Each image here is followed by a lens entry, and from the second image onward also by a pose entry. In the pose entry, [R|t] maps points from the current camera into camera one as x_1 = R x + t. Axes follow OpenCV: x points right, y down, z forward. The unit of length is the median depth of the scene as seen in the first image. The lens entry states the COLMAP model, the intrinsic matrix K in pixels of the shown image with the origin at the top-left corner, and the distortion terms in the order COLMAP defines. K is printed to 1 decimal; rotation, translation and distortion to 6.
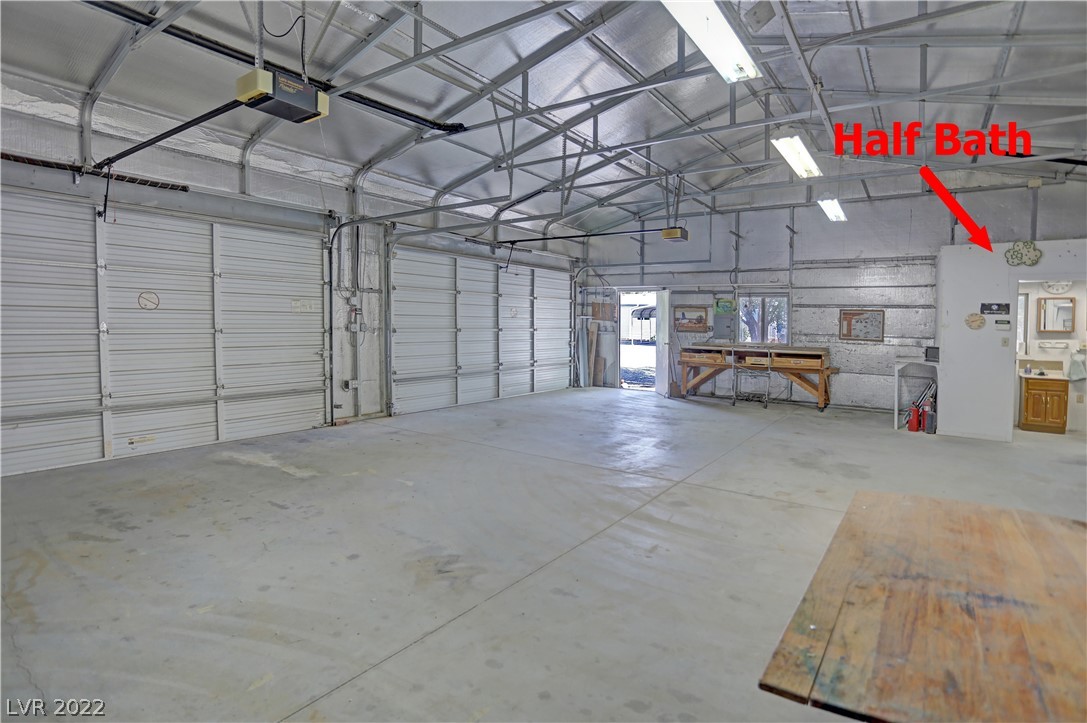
lens RADIAL K [[529.7, 0, 553.6], [0, 529.7, 333.7], [0, 0, 1]] dist [-0.039774, 0.012706]
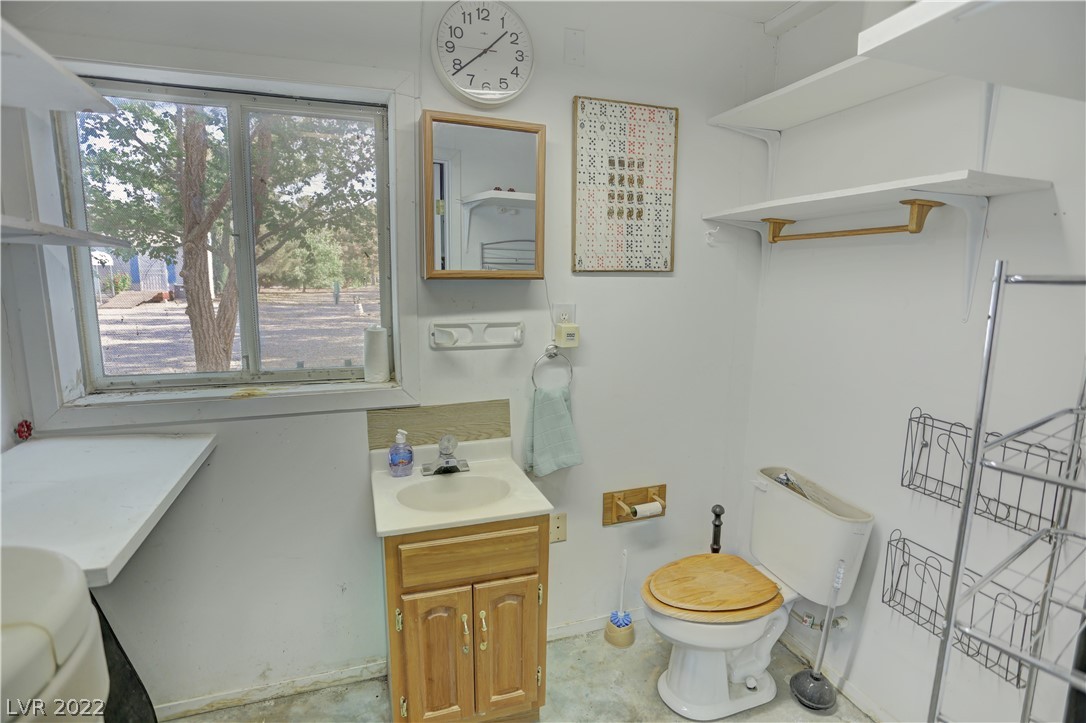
lens RADIAL K [[529.2, 0, 538.8], [0, 529.2, 358.0], [0, 0, 1]] dist [-0.039774, 0.012706]
pose [[0.577452, -0.140611, 0.804225, 0.792665], [0.017177, 0.986931, 0.160223, -0.007046], [-0.816244, -0.078707, 0.572321, 0.843006]]
